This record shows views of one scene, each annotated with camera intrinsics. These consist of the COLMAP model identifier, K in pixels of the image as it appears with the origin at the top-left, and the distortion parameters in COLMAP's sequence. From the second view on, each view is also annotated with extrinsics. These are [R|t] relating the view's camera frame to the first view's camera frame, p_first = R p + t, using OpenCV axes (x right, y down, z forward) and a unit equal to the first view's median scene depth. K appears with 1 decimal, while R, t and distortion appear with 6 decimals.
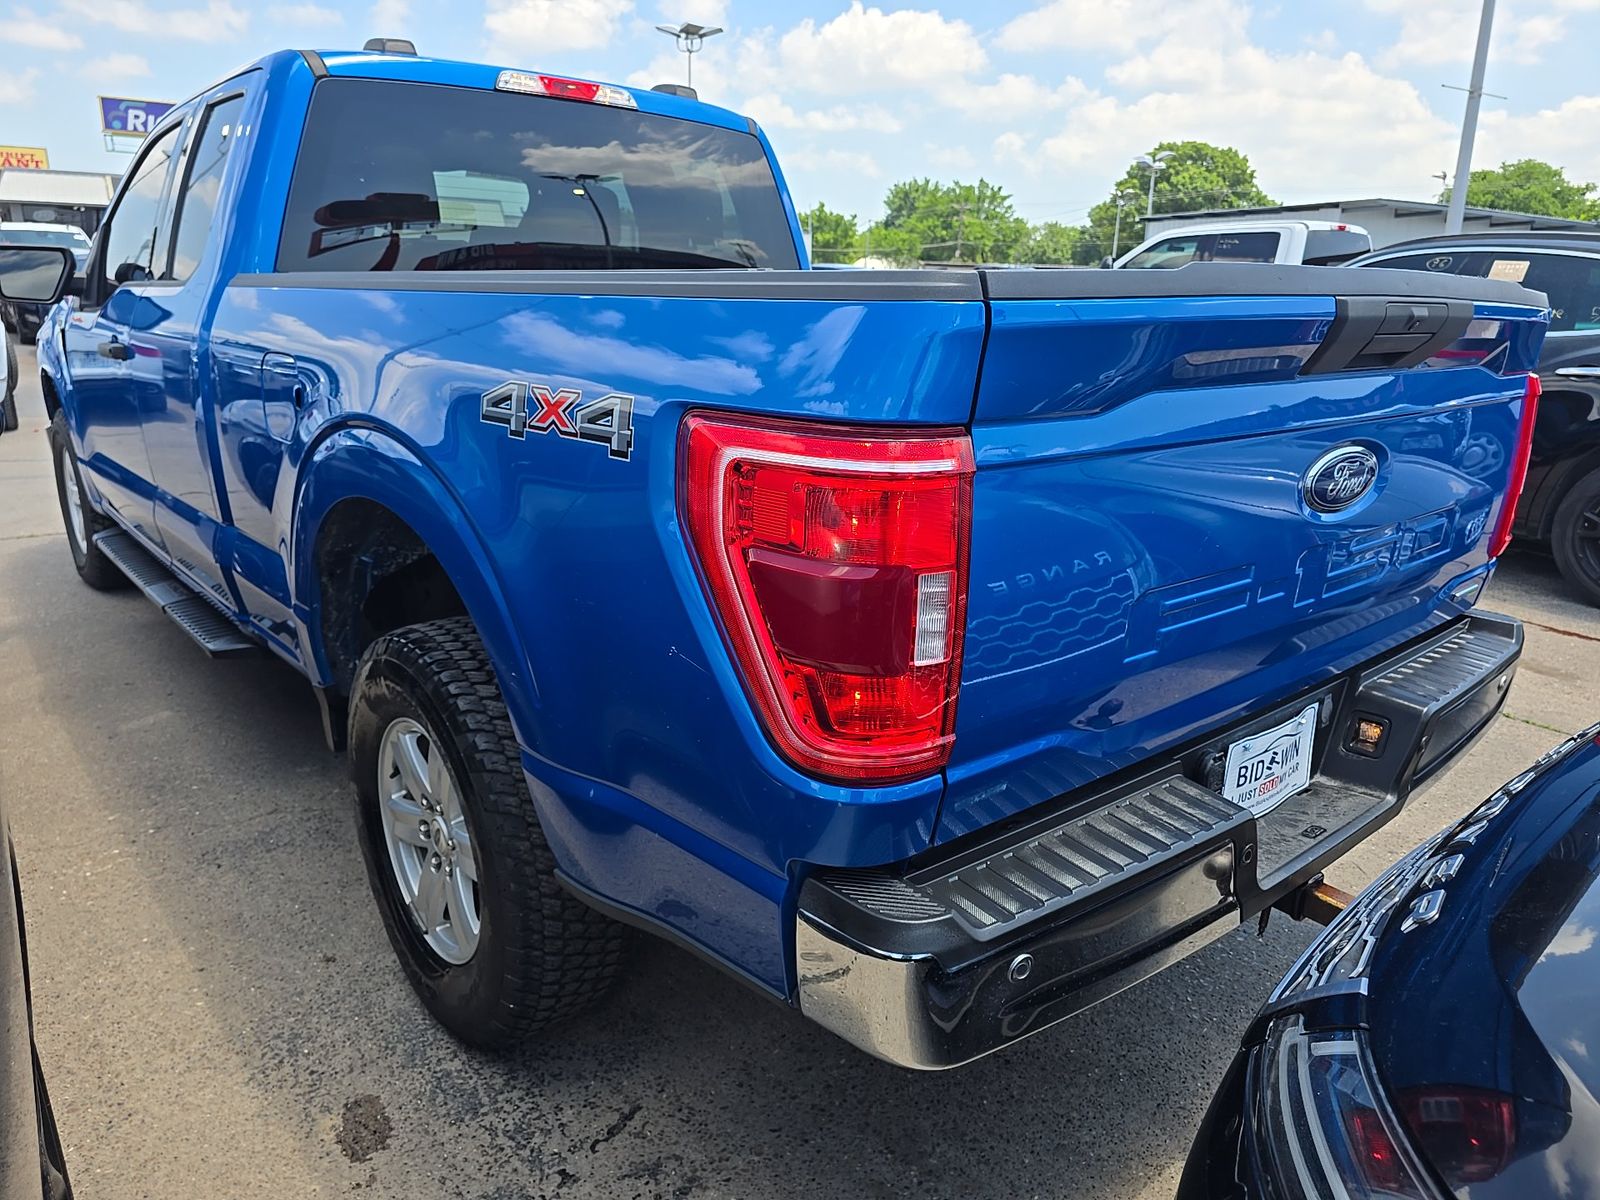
lens RADIAL K [[1076.9, 0, 819.9], [0, 1076.9, 657.8], [0, 0, 1]] dist [0.035377, -0.029887]
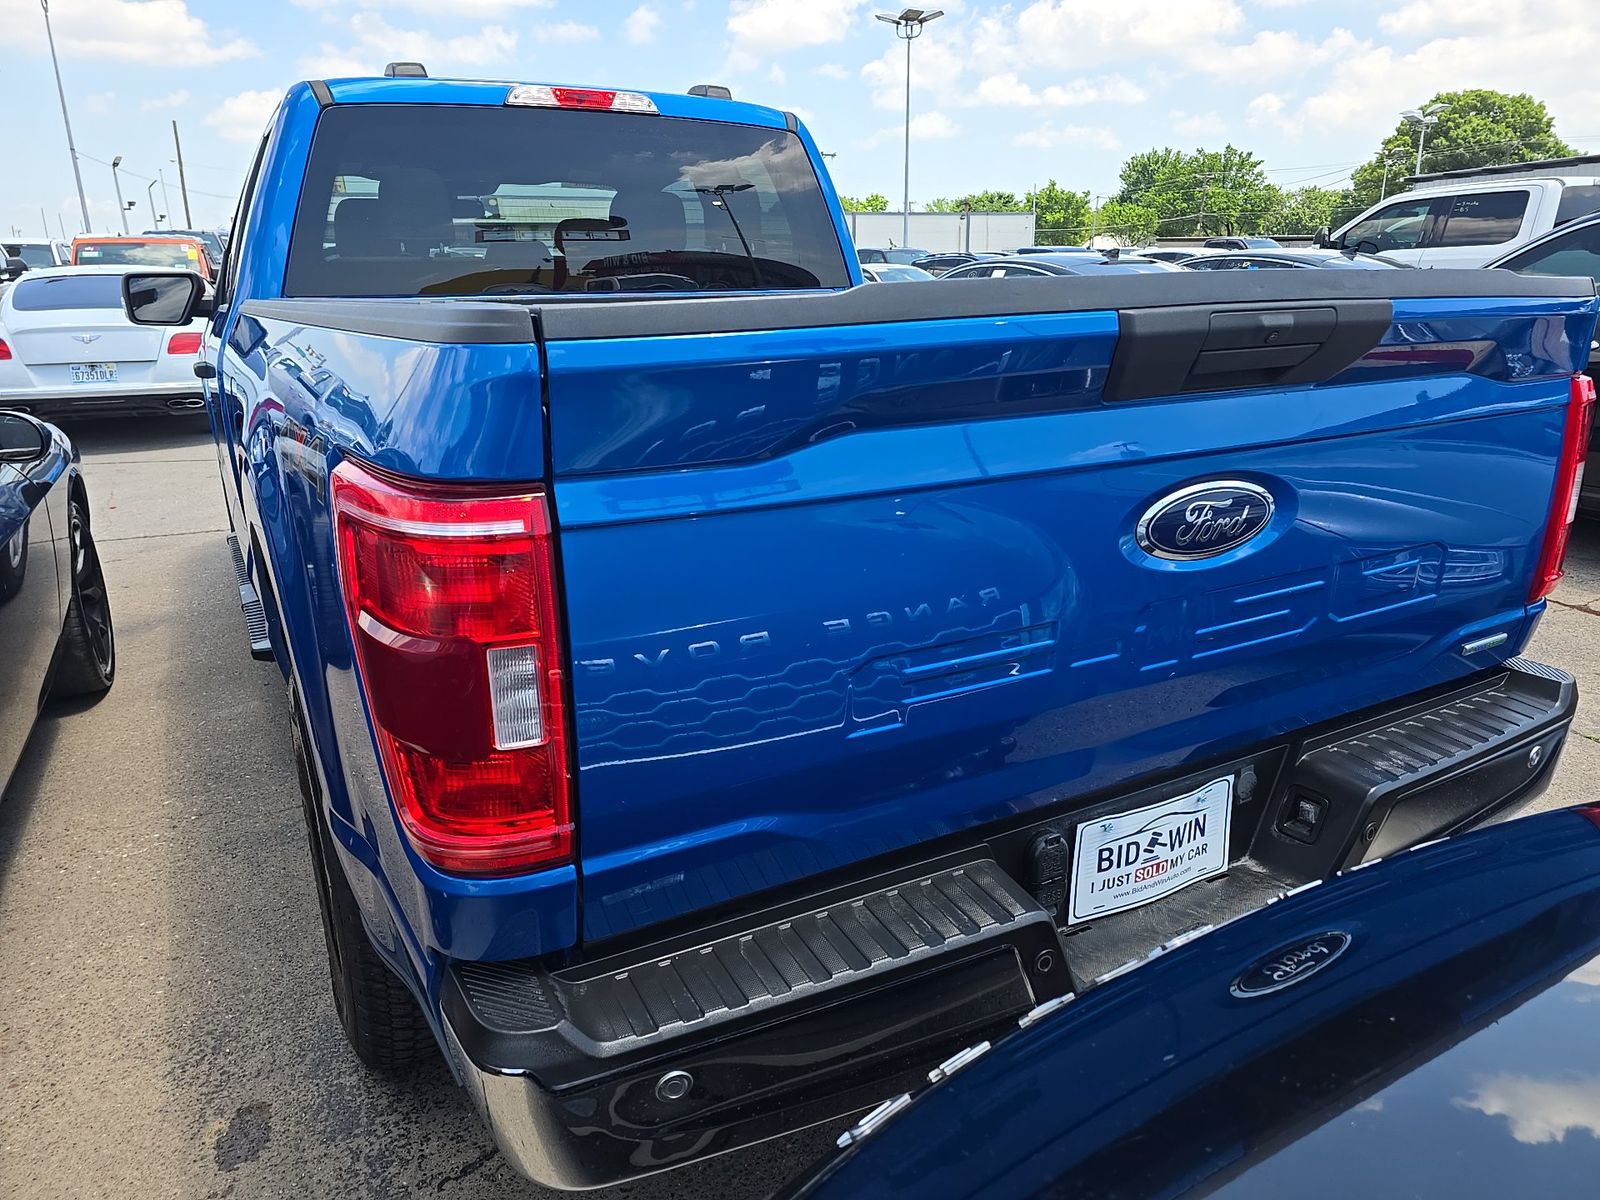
lens RADIAL K [[1076.9, 0, 817.0], [0, 1076.9, 653.2], [0, 0, 1]] dist [0.035377, -0.029887]
pose [[0.978818, 0.032612, -0.202119, 0.199965], [-0.031020, 0.999458, 0.011043, -0.034274], [0.202370, -0.004539, 0.979299, 0.067505]]
